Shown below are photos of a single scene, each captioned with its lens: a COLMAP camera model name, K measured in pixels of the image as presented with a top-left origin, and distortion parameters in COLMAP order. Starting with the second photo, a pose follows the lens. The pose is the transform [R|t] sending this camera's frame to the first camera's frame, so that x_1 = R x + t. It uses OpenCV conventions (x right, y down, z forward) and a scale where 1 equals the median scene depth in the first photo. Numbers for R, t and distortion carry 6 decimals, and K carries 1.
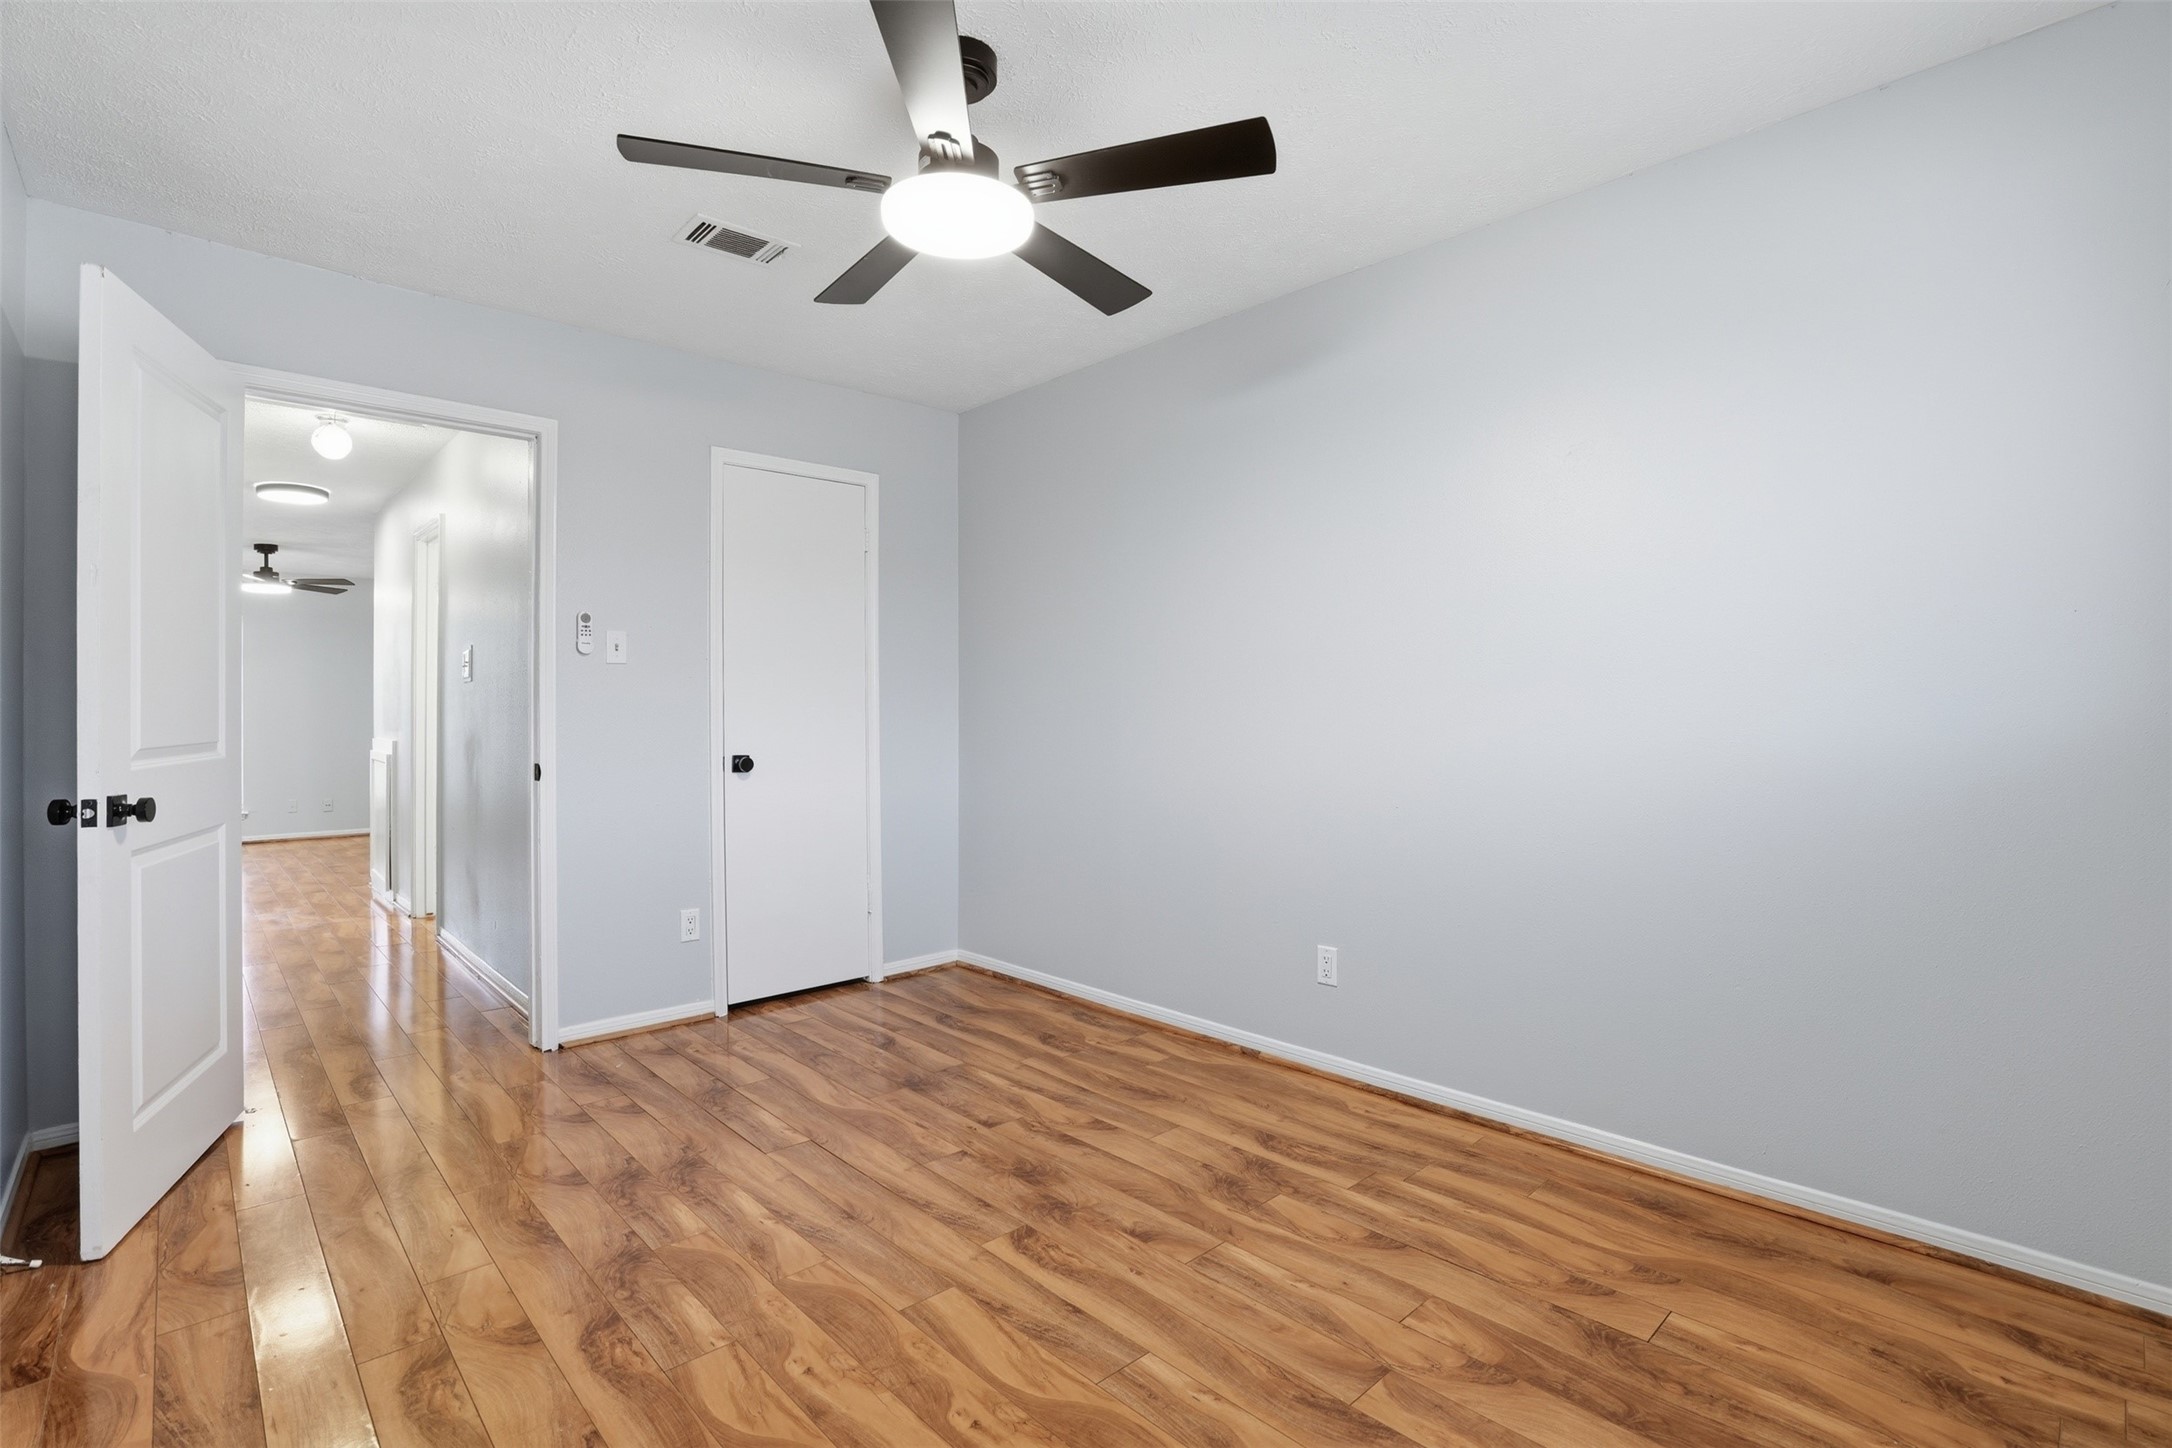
lens RADIAL K [[1000.7, 0, 1077.1], [0, 1000.7, 713.9], [0, 0, 1]] dist [-0.013322, 0.000129]
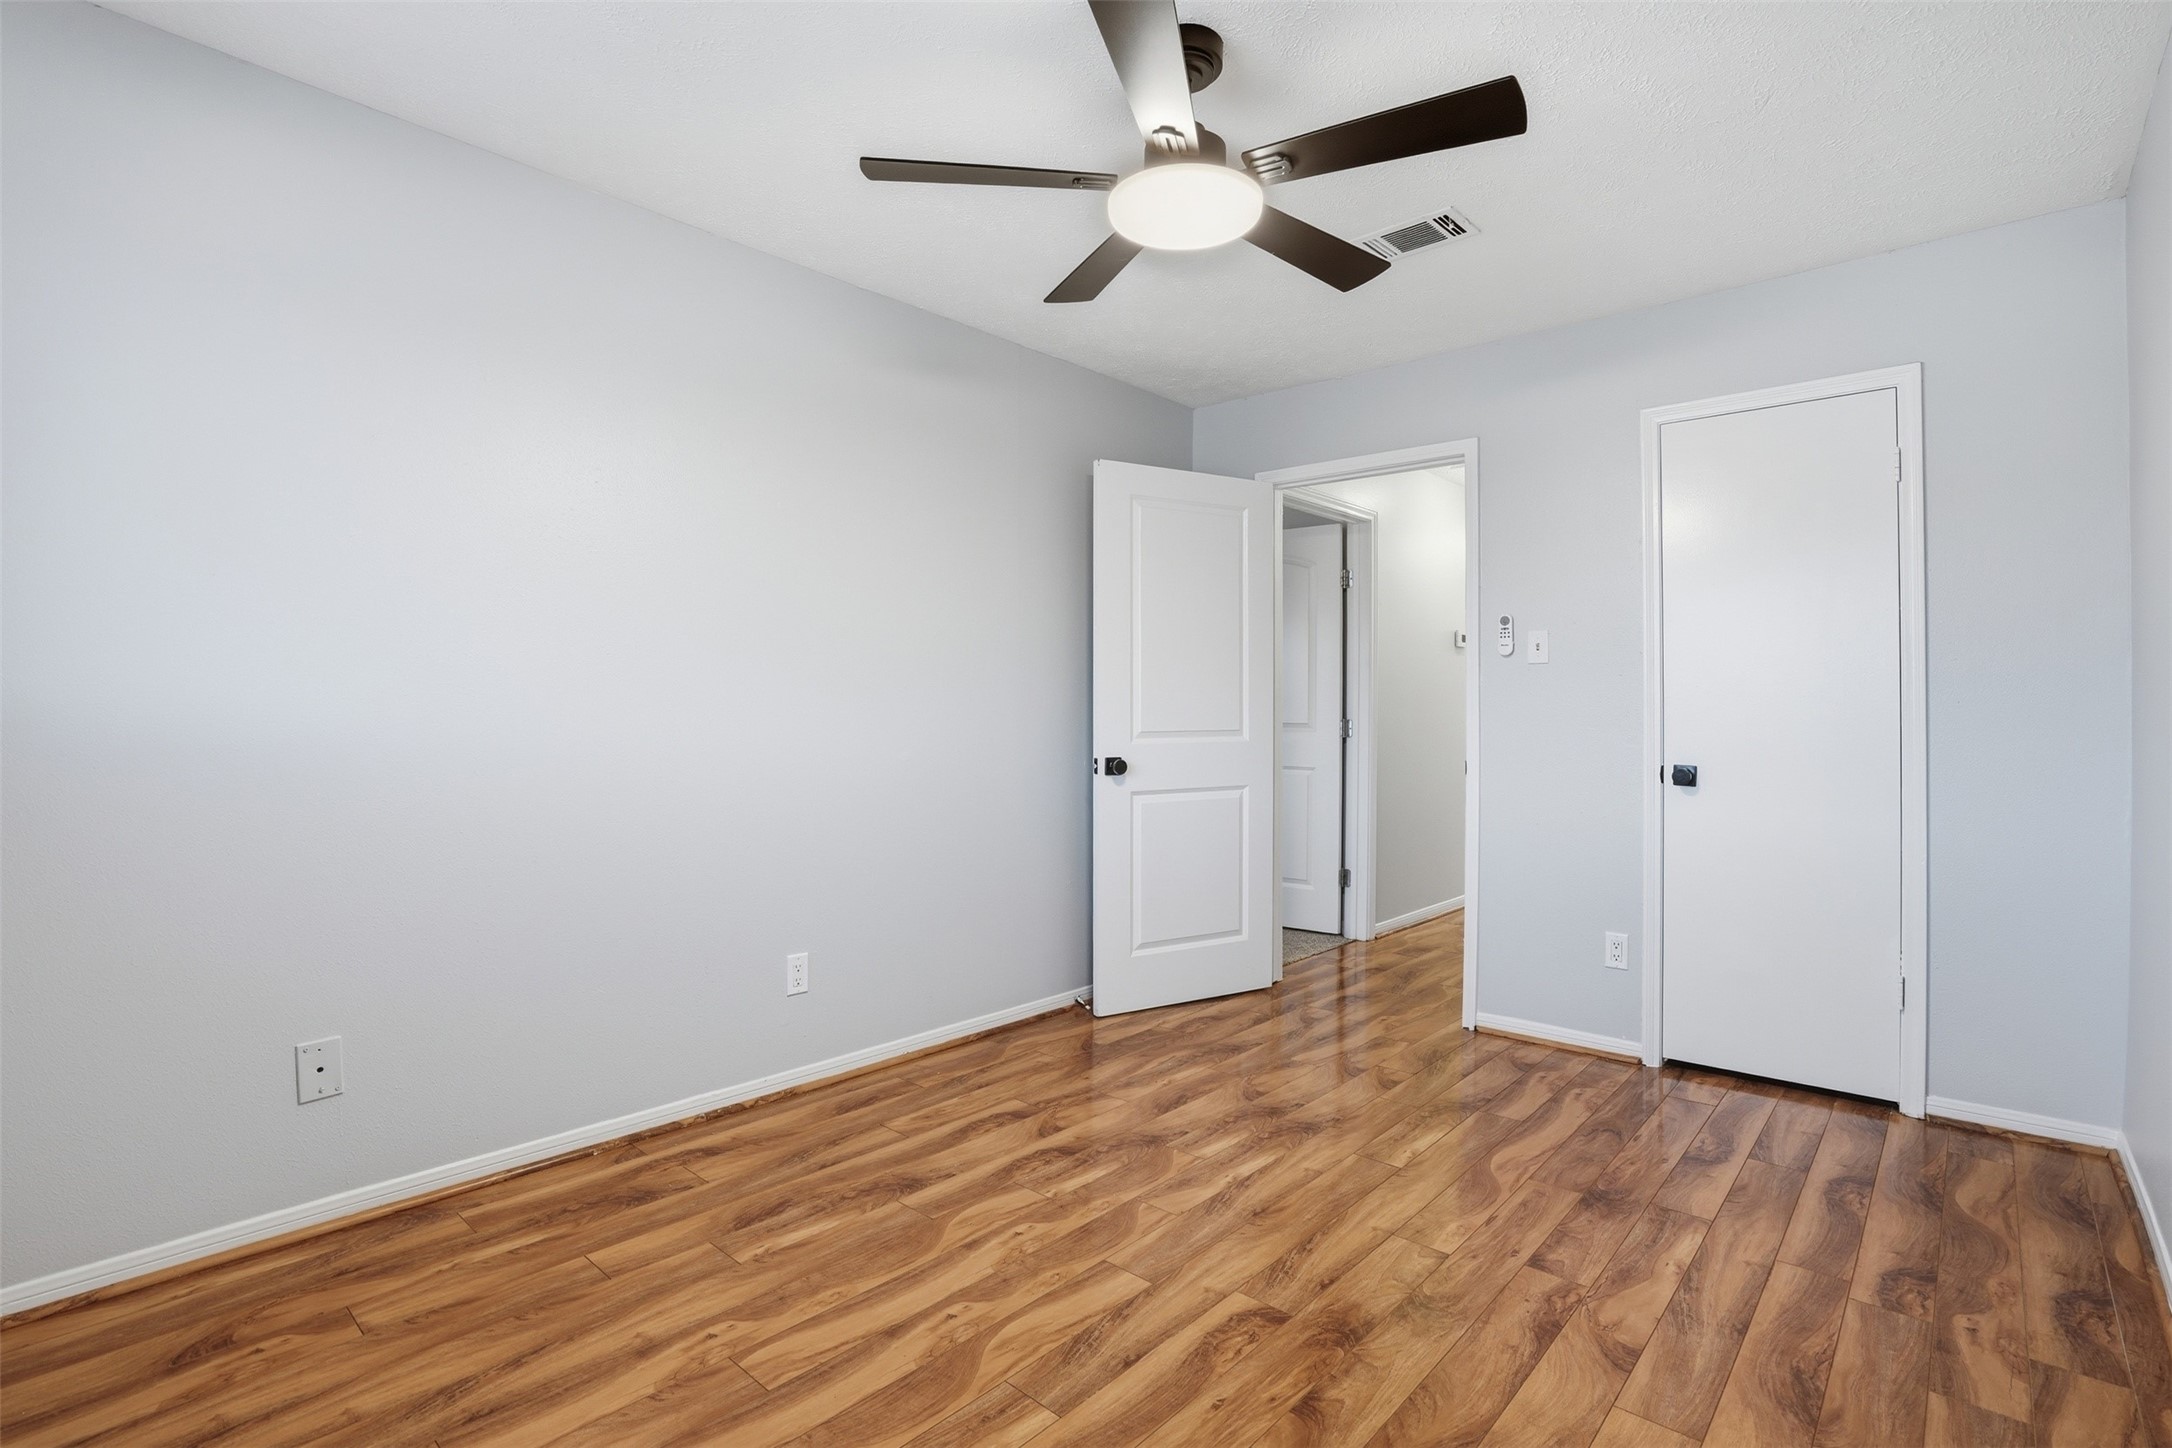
lens RADIAL K [[1003.2, 0, 1085.9], [0, 1003.2, 725.3], [0, 0, 1]] dist [-0.058546, 0.023301]
pose [[0.101019, 0.007889, -0.994853, 0.577319], [-0.005520, 0.999958, 0.007369, 0.005381], [0.994869, 0.004748, 0.101058, 0.564440]]
